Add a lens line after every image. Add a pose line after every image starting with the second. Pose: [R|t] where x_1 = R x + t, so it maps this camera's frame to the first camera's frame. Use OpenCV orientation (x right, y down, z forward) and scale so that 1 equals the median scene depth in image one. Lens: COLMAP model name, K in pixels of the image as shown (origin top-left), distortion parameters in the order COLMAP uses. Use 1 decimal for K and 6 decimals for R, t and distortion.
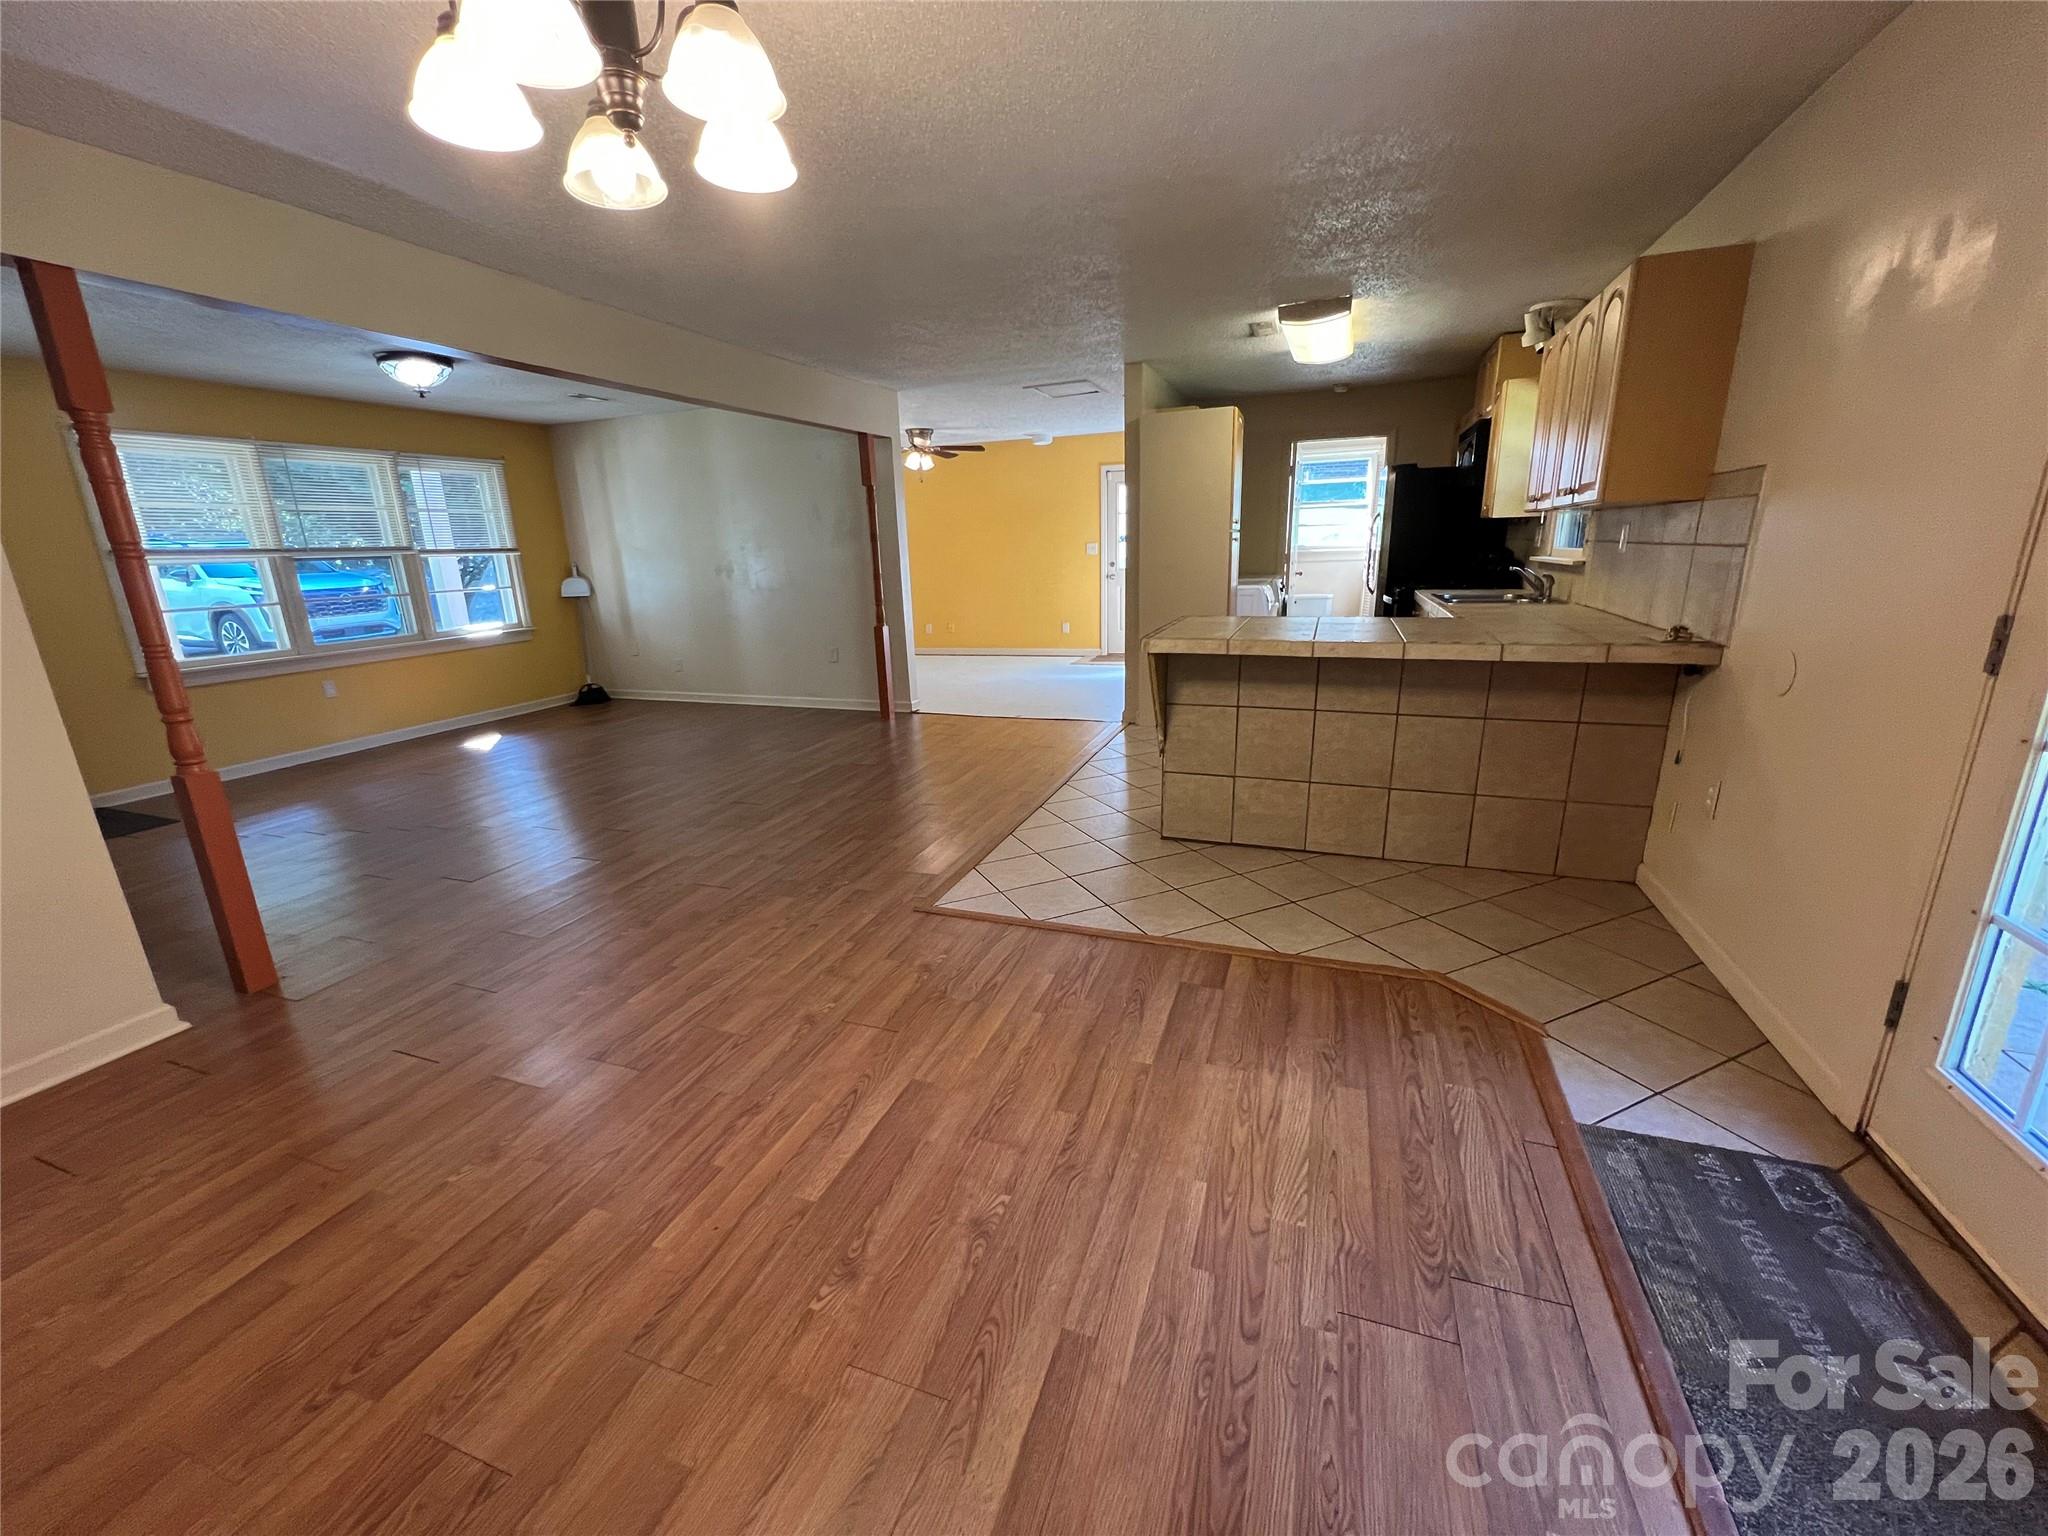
lens RADIAL K [[819.3, 0, 1016.5], [0, 819.3, 768.0], [0, 0, 1]] dist [-0.002245, 0.000683]
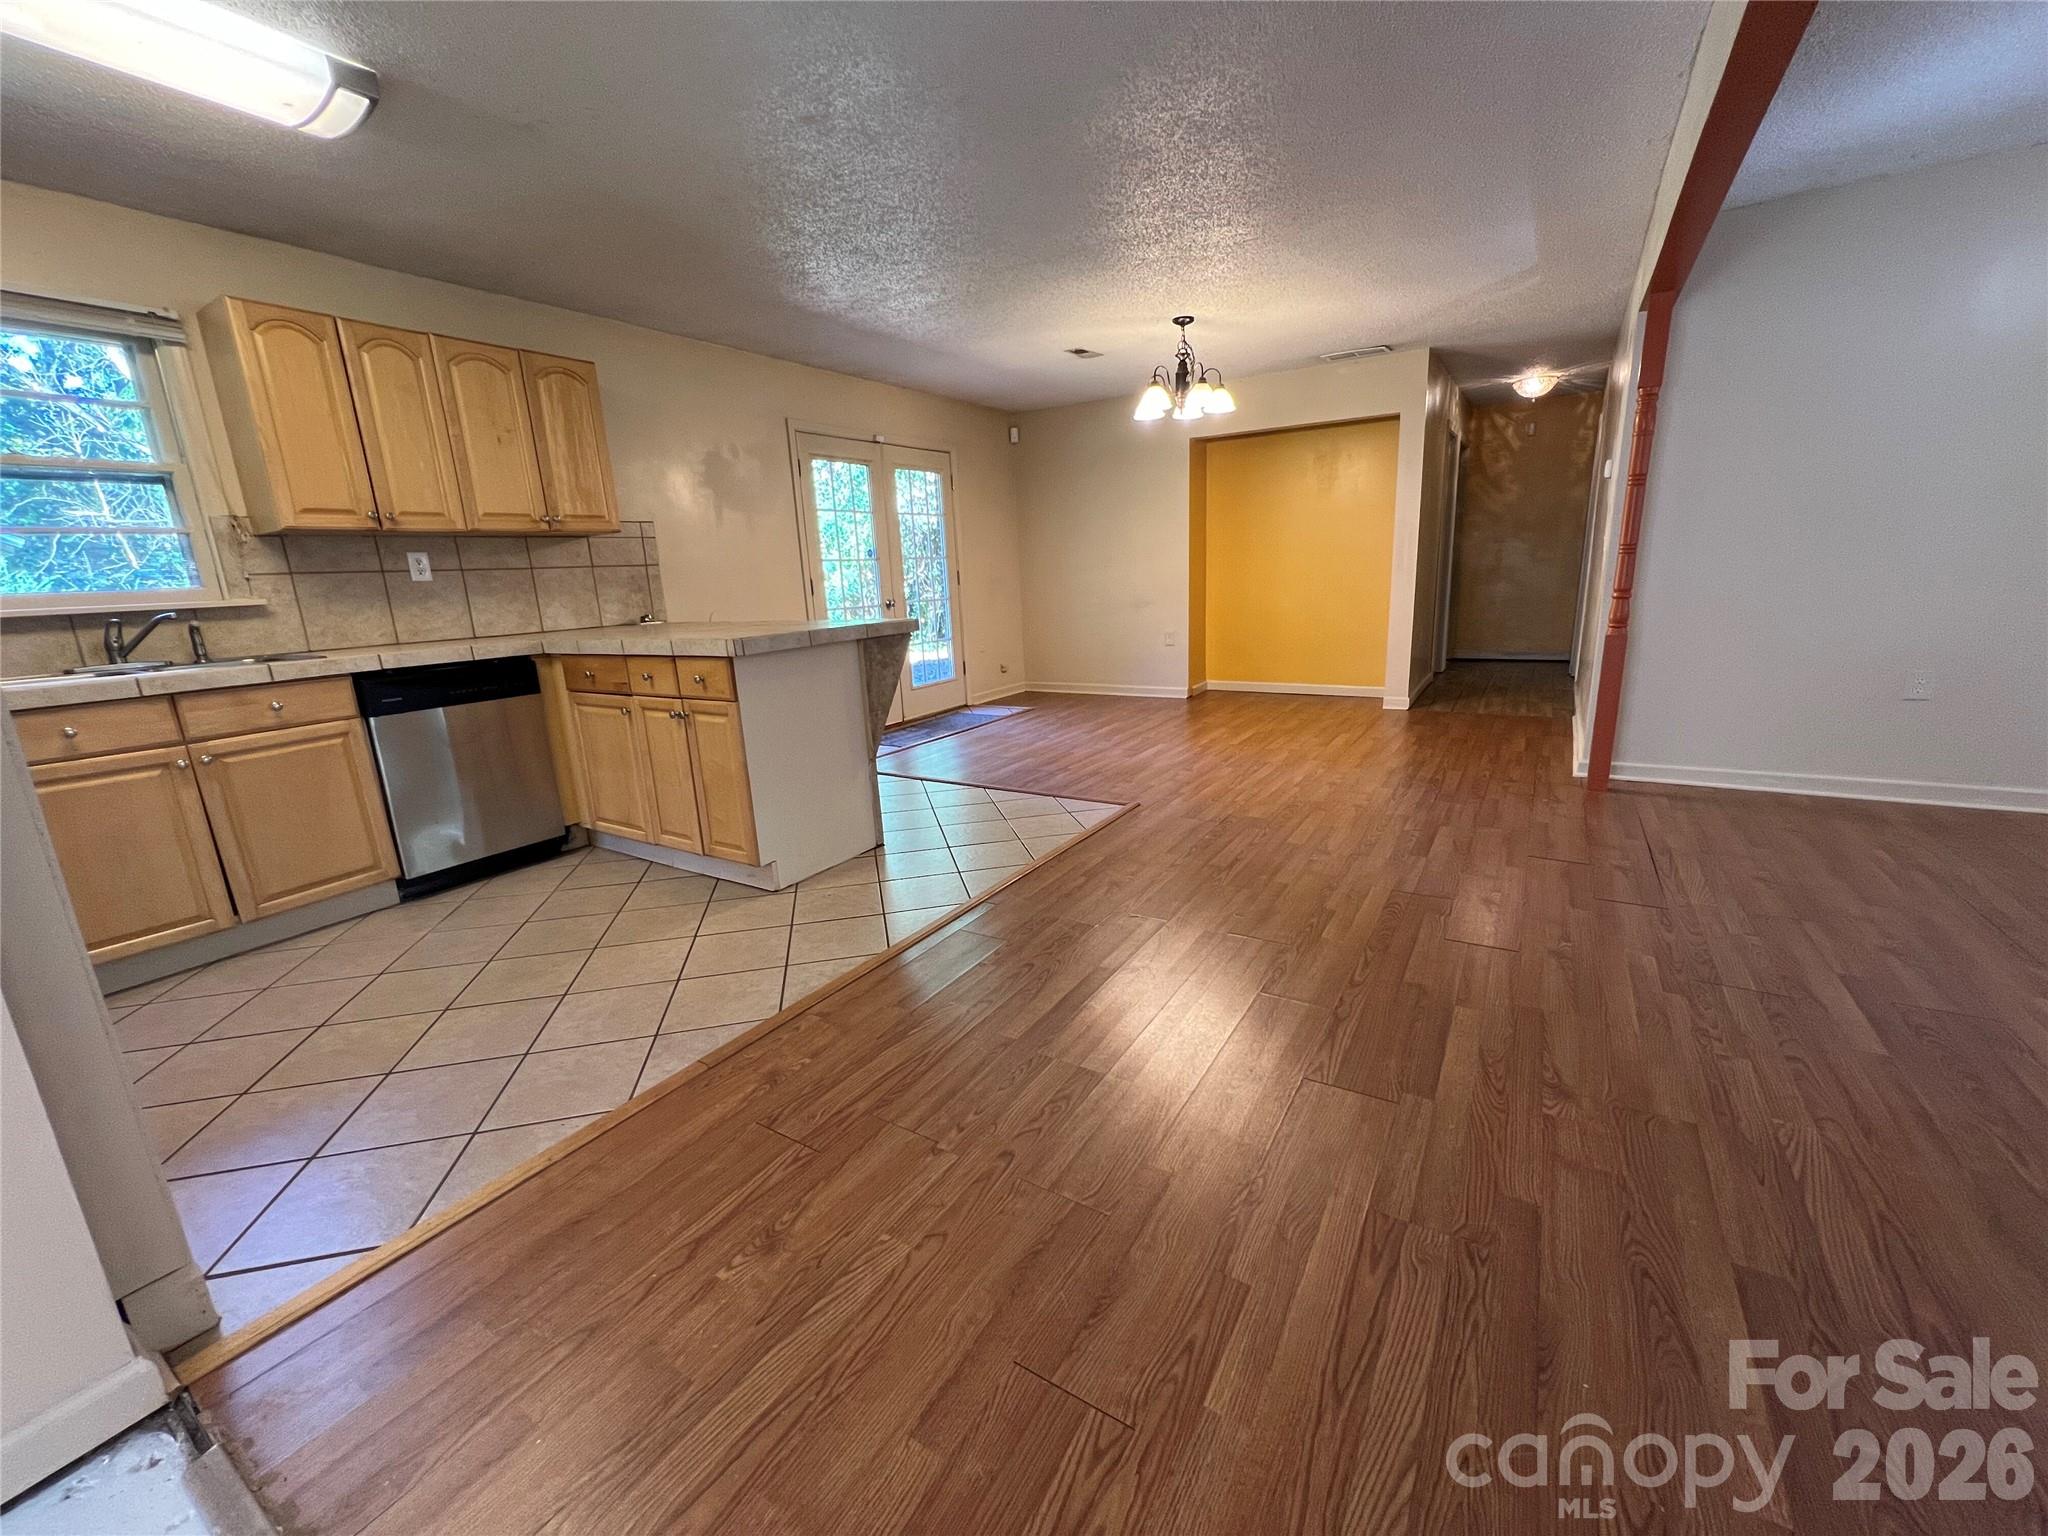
lens RADIAL K [[819.3, 0, 1017.0], [0, 819.3, 765.0], [0, 0, 1]] dist [-0.002245, 0.000683]
pose [[-0.974242, 0.025441, 0.224067, -0.186944], [0.129963, 0.875353, 0.465689, -0.413092], [-0.184291, 0.482814, -0.856112, 1.730928]]
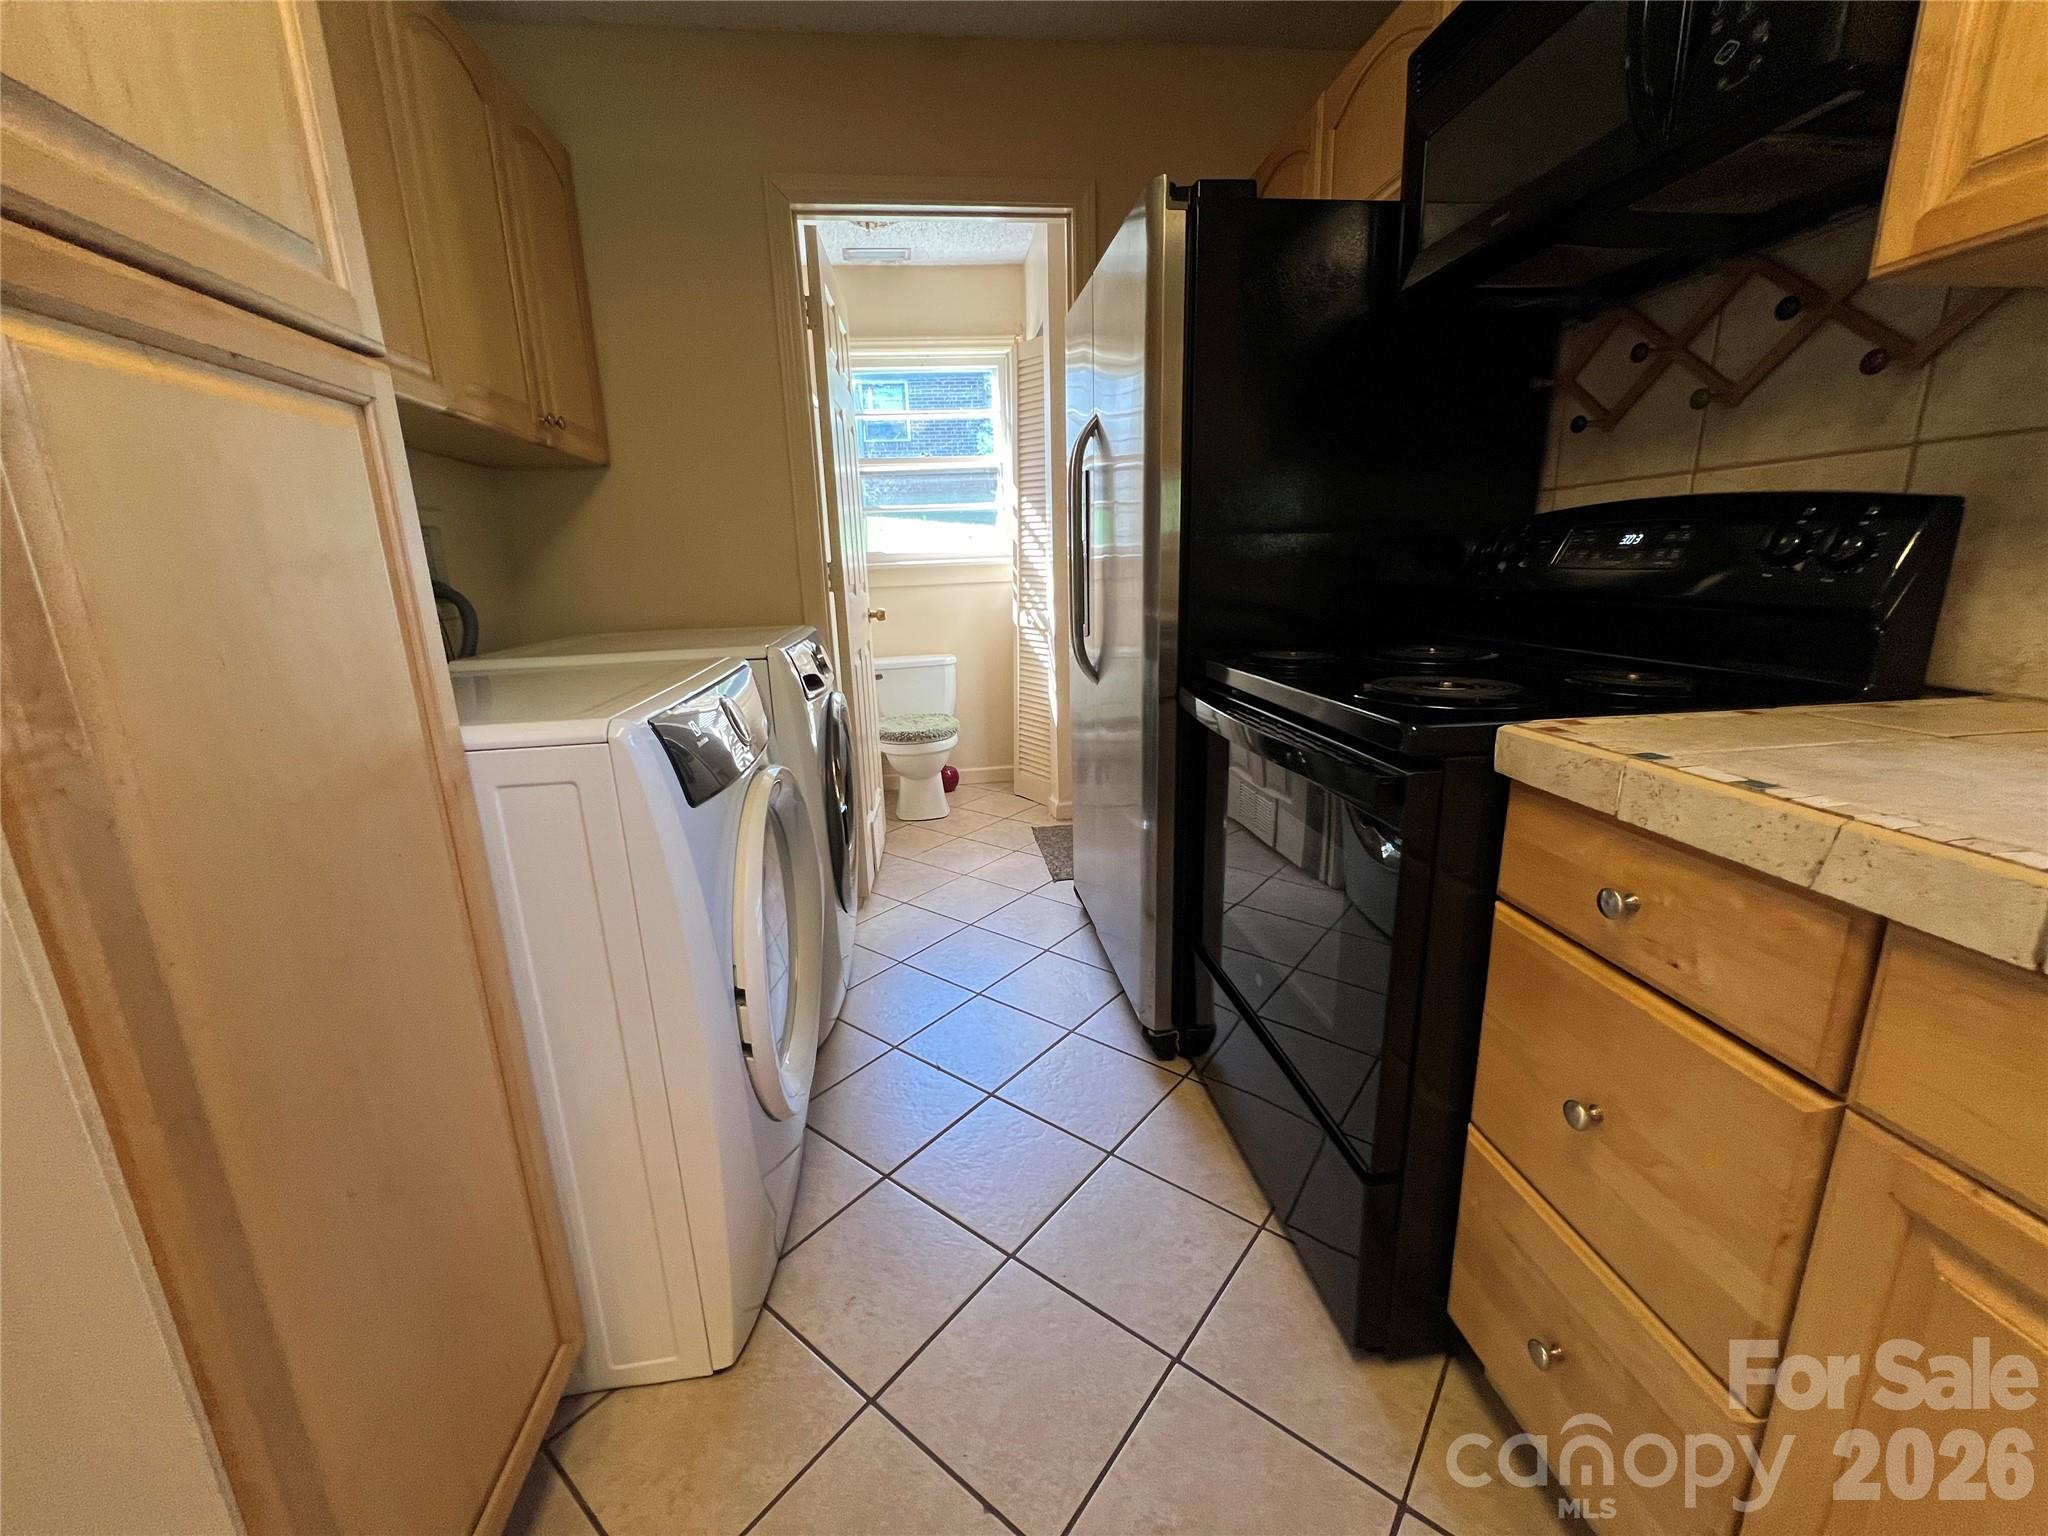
lens RADIAL K [[819.3, 0, 1023.7], [0, 819.3, 776.5], [0, 0, 1]] dist [-0.002245, 0.000683]
pose [[0.887086, -0.111084, 0.448038, 0.468379], [0.124554, 0.992213, -0.000605, -0.318875], [-0.444482, 0.056341, 0.894014, 1.302758]]
